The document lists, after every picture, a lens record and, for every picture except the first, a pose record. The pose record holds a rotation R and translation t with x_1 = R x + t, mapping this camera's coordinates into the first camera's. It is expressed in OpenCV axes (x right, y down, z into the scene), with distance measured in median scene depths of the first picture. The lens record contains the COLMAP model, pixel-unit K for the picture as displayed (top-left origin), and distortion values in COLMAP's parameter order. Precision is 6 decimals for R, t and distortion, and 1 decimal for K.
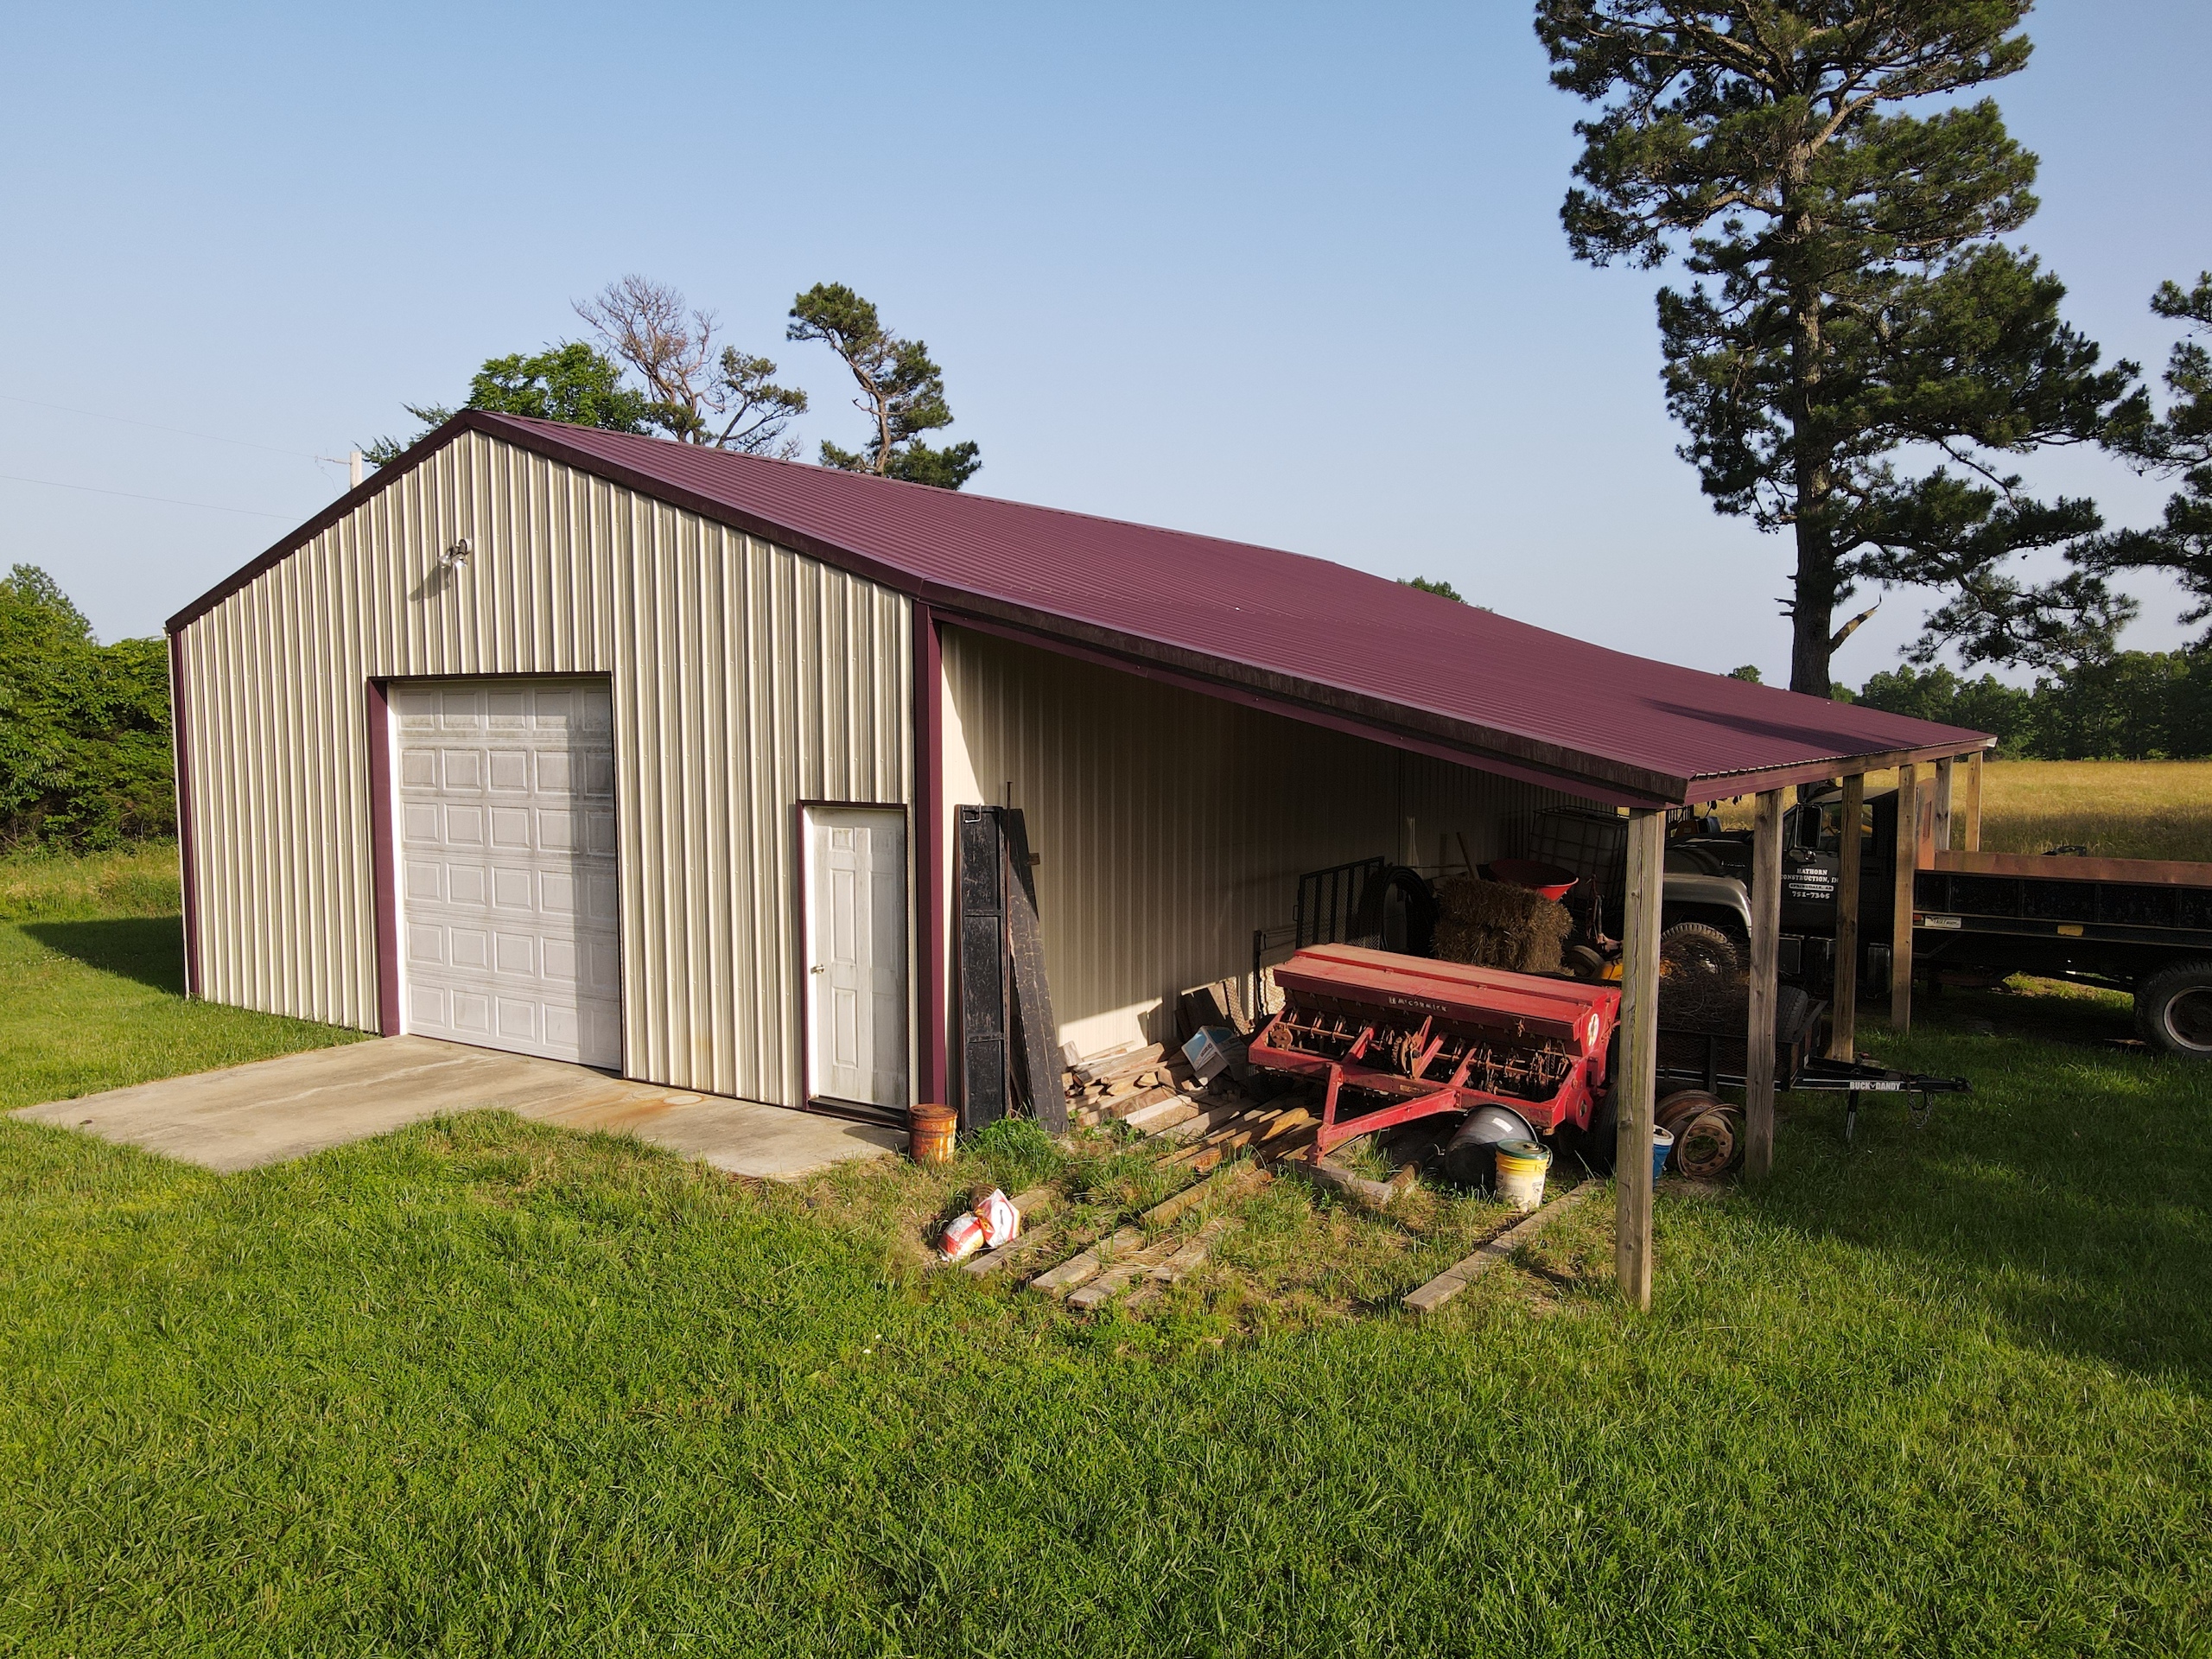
lens RADIAL K [[1616.0, 0, 1106.0], [0, 1616.0, 829.5], [0, 0, 1]] dist [-0.003856, 0.009146]
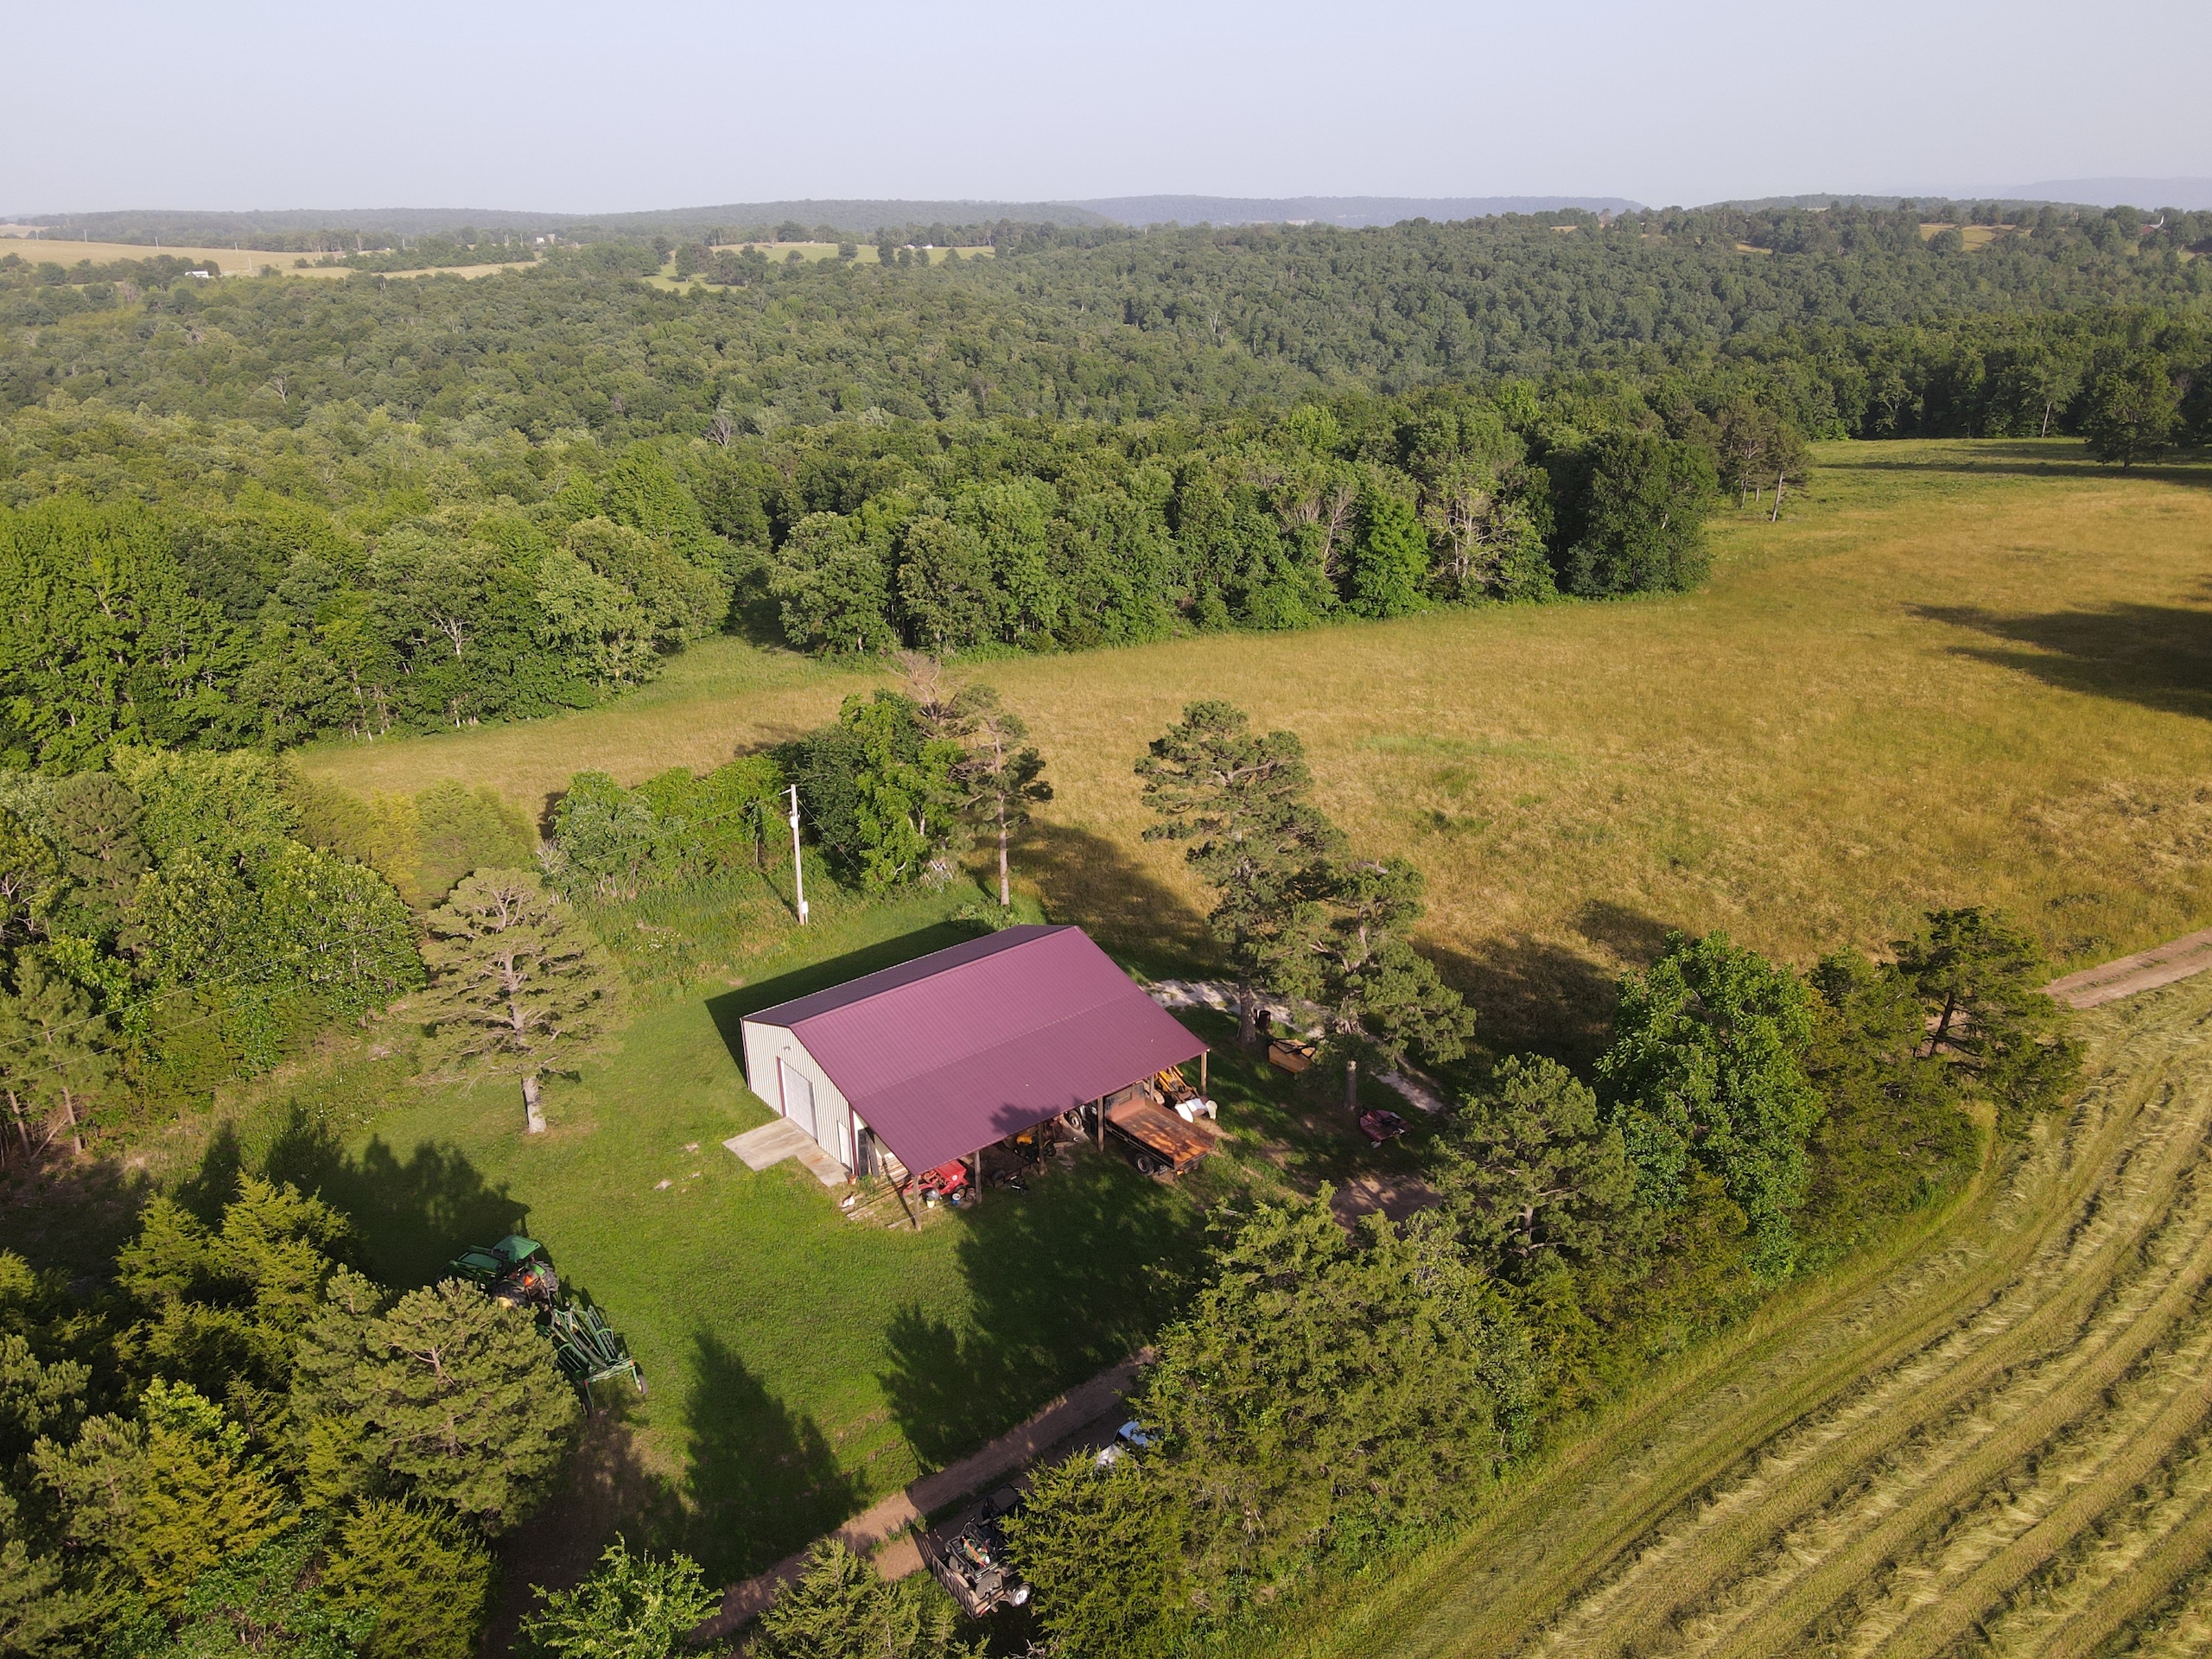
lens RADIAL K [[1616.0, 0, 1106.0], [0, 1616.0, 829.5], [0, 0, 1]] dist [-0.003856, 0.009146]
pose [[0.955131, 0.097027, -0.279840, 0.990056], [-0.008383, 0.953298, 0.301917, -1.214397], [0.296065, -0.286024, 0.911337, -1.638362]]
